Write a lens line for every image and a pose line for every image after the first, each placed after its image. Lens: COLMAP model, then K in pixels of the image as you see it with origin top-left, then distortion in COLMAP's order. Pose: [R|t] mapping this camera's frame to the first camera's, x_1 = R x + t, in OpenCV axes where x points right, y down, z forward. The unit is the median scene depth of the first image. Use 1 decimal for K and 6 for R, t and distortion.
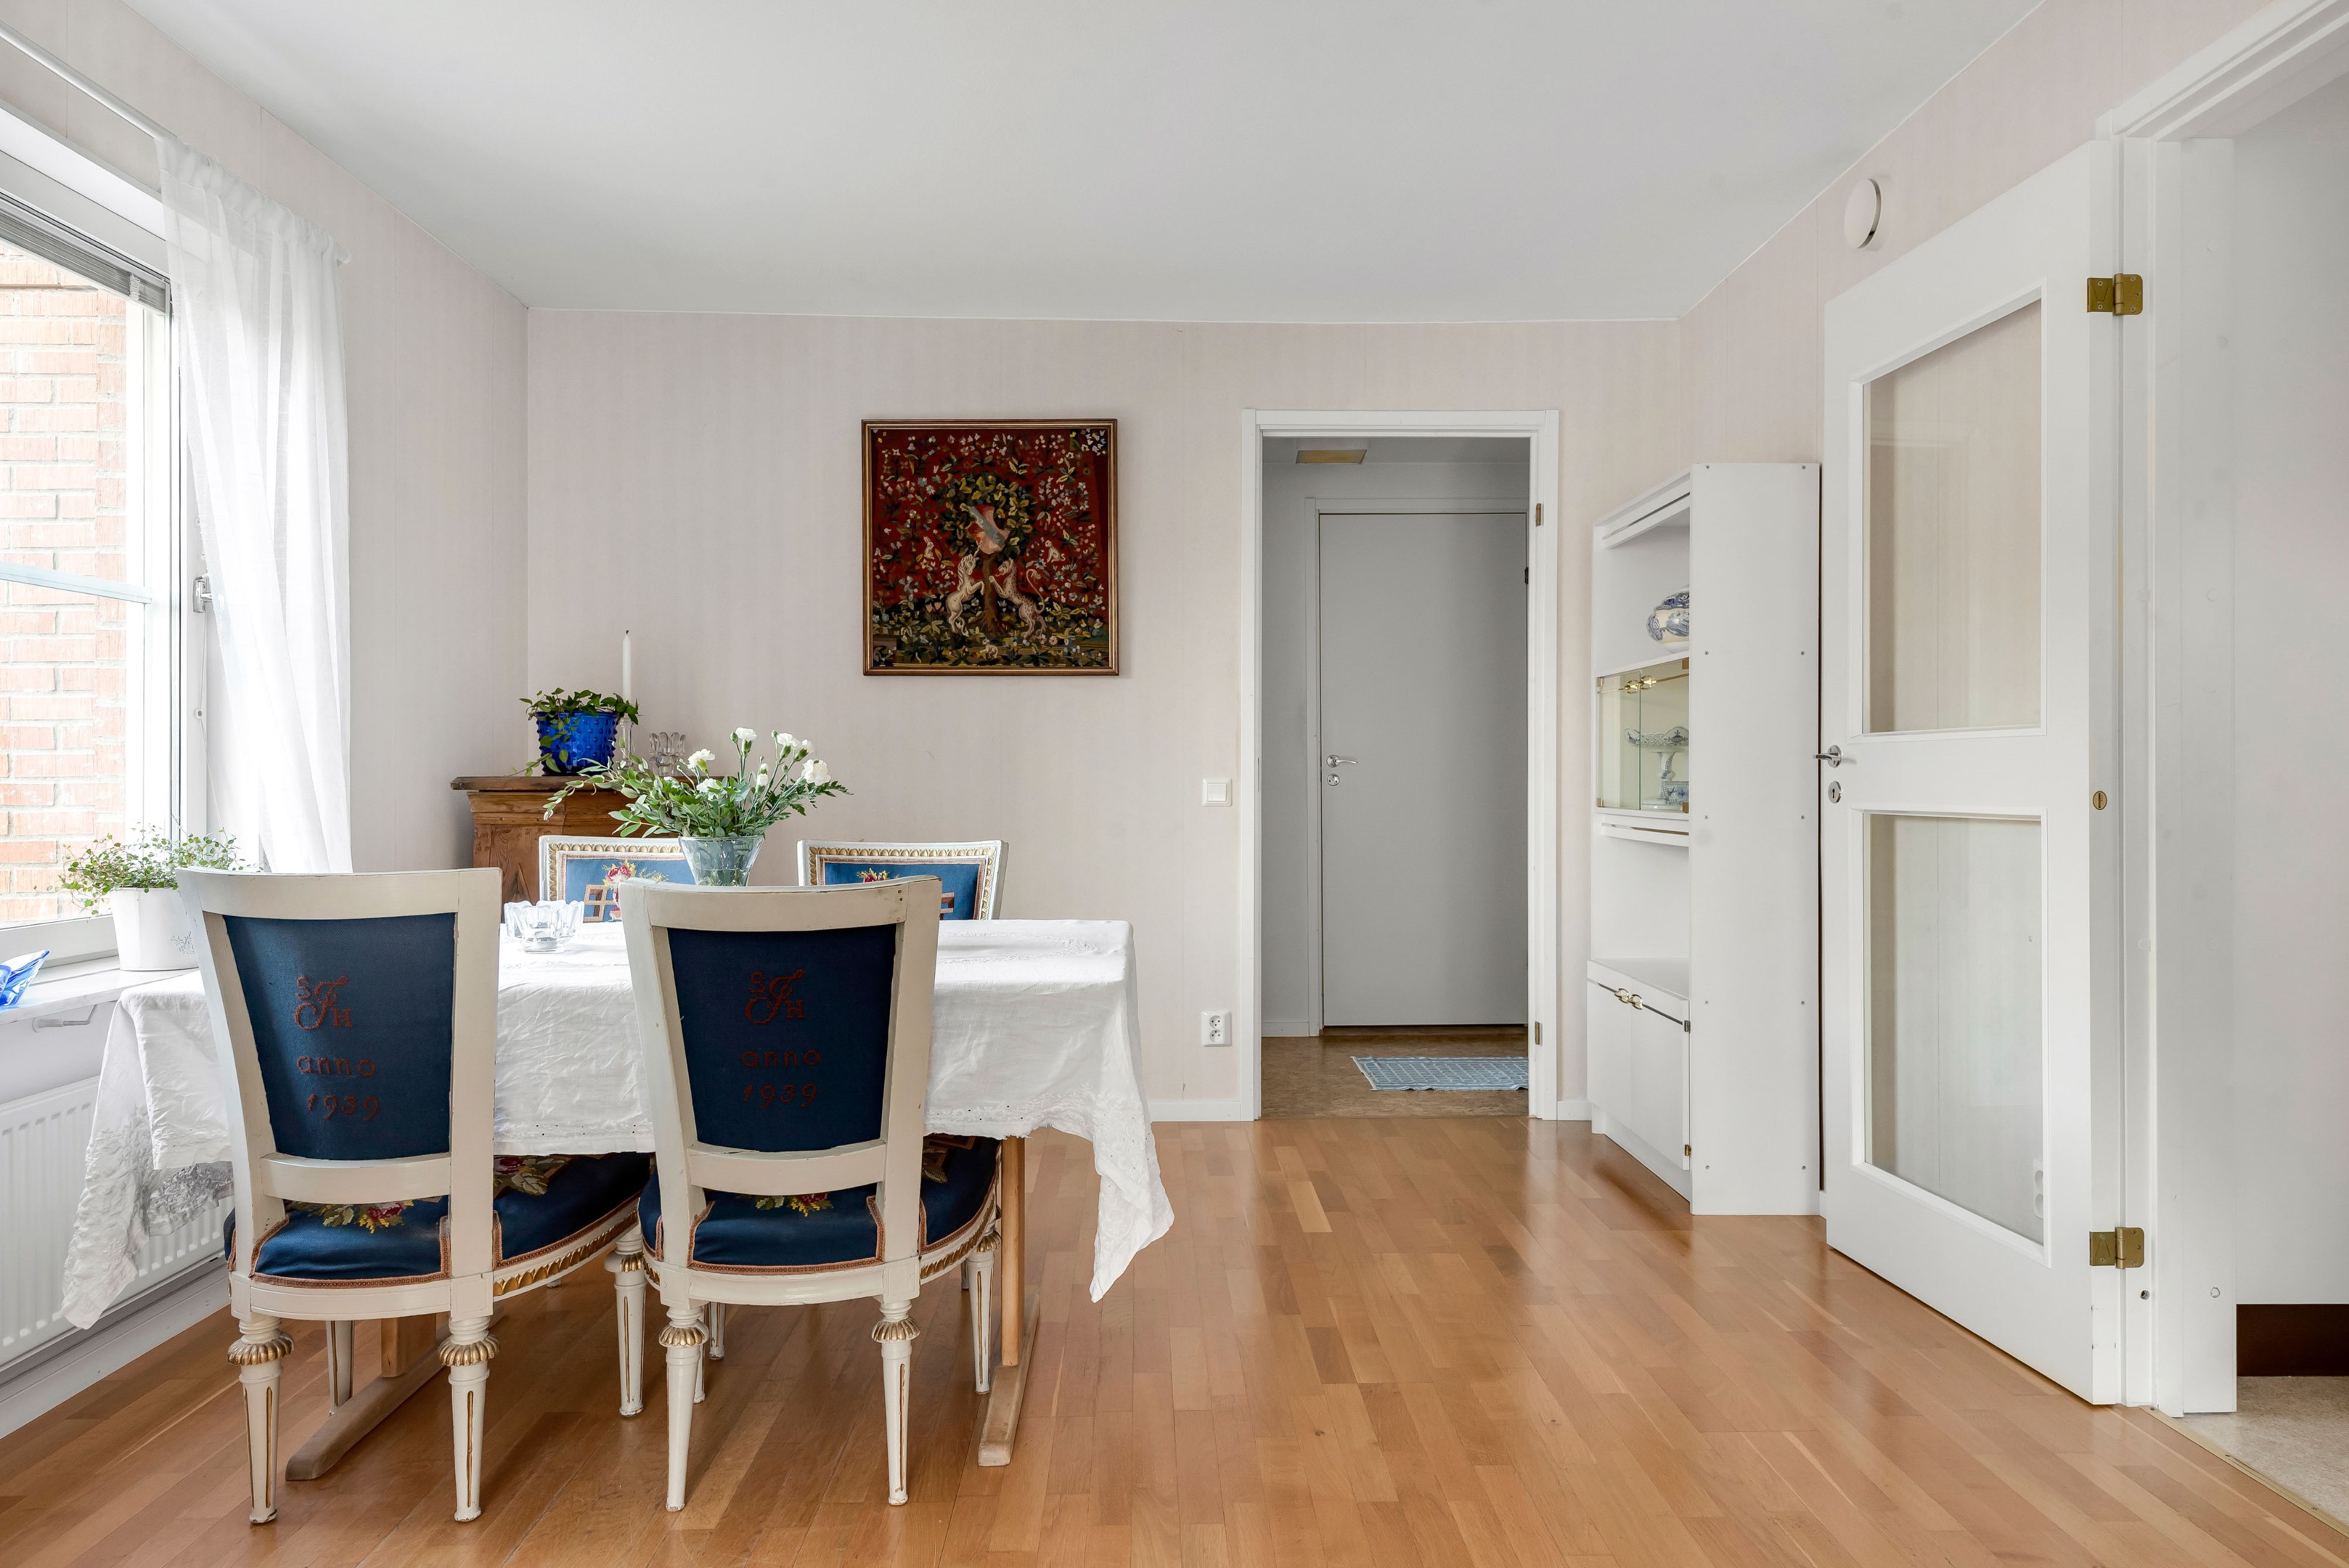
lens RADIAL K [[1512.4, 0, 1188.2], [0, 1512.4, 778.5], [0, 0, 1]] dist [0.049189, -0.034227]
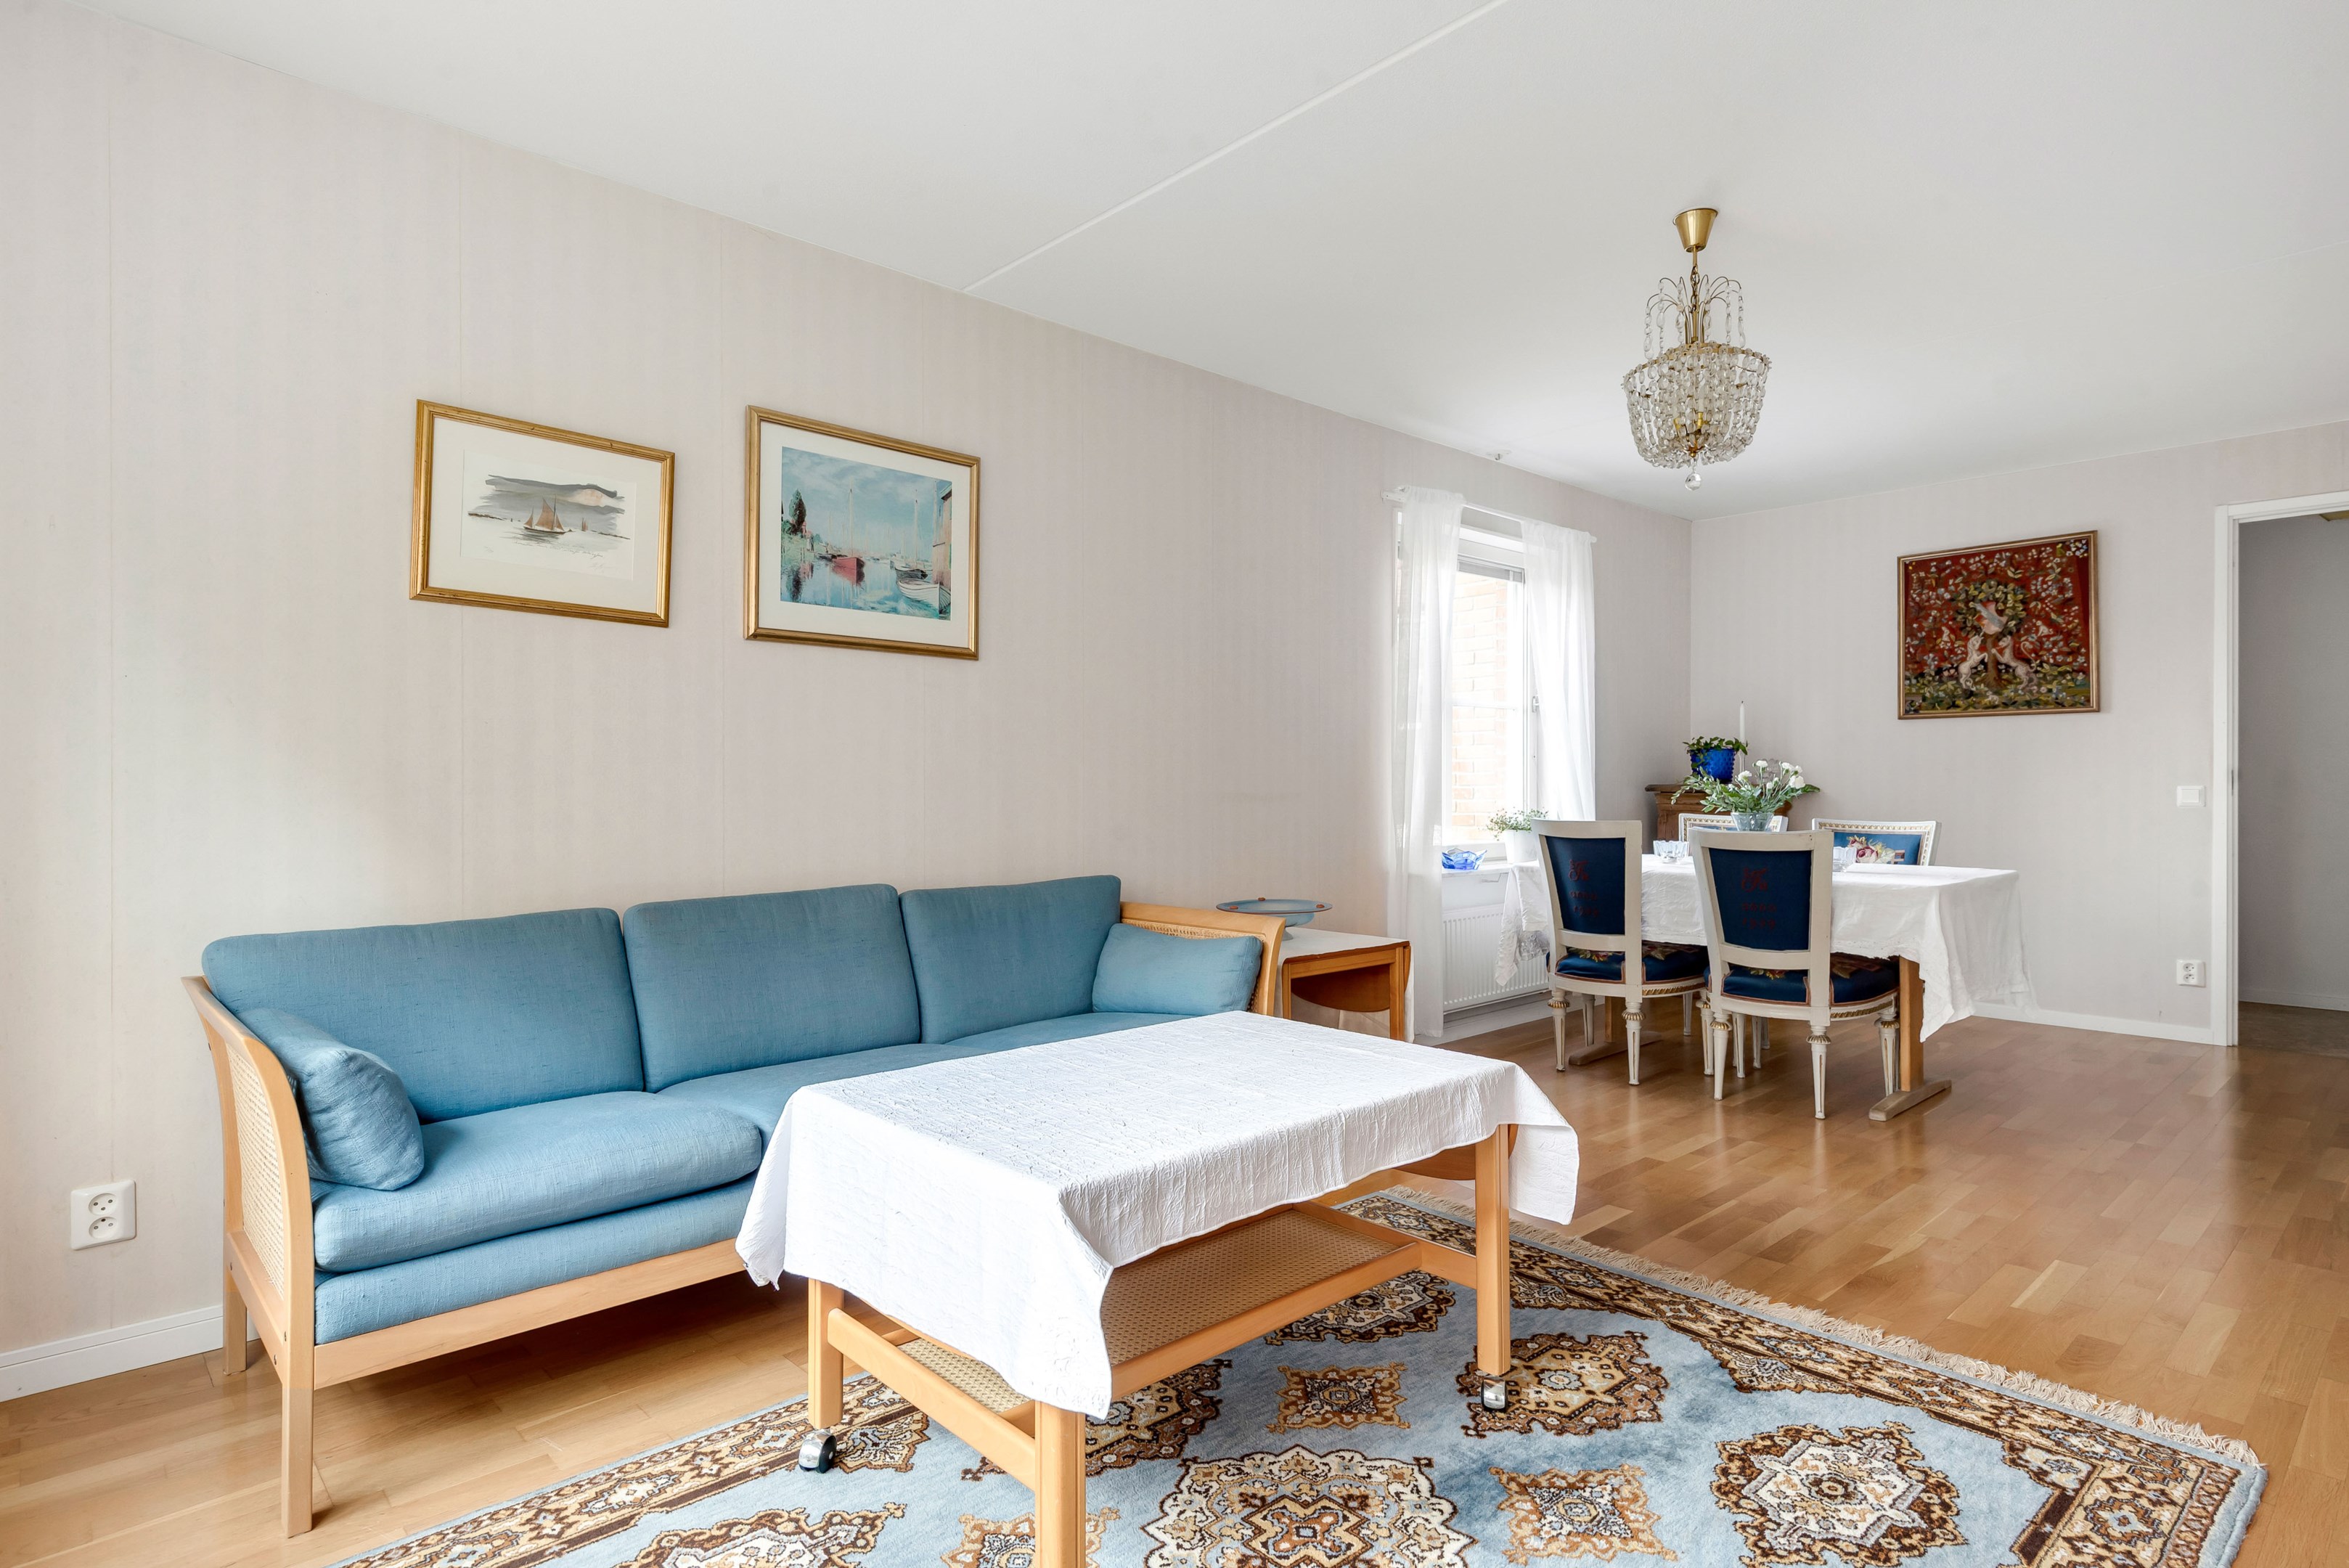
lens RADIAL K [[1253.5, 0, 1169.4], [0, 1253.5, 785.0], [0, 0, 1]] dist [-0.002009, -0.001764]
pose [[0.663425, -0.000982, -0.748243, 0.251956], [-0.000282, 0.999999, -0.001563, 0.001483], [0.748243, 0.001248, 0.663423, -0.415205]]
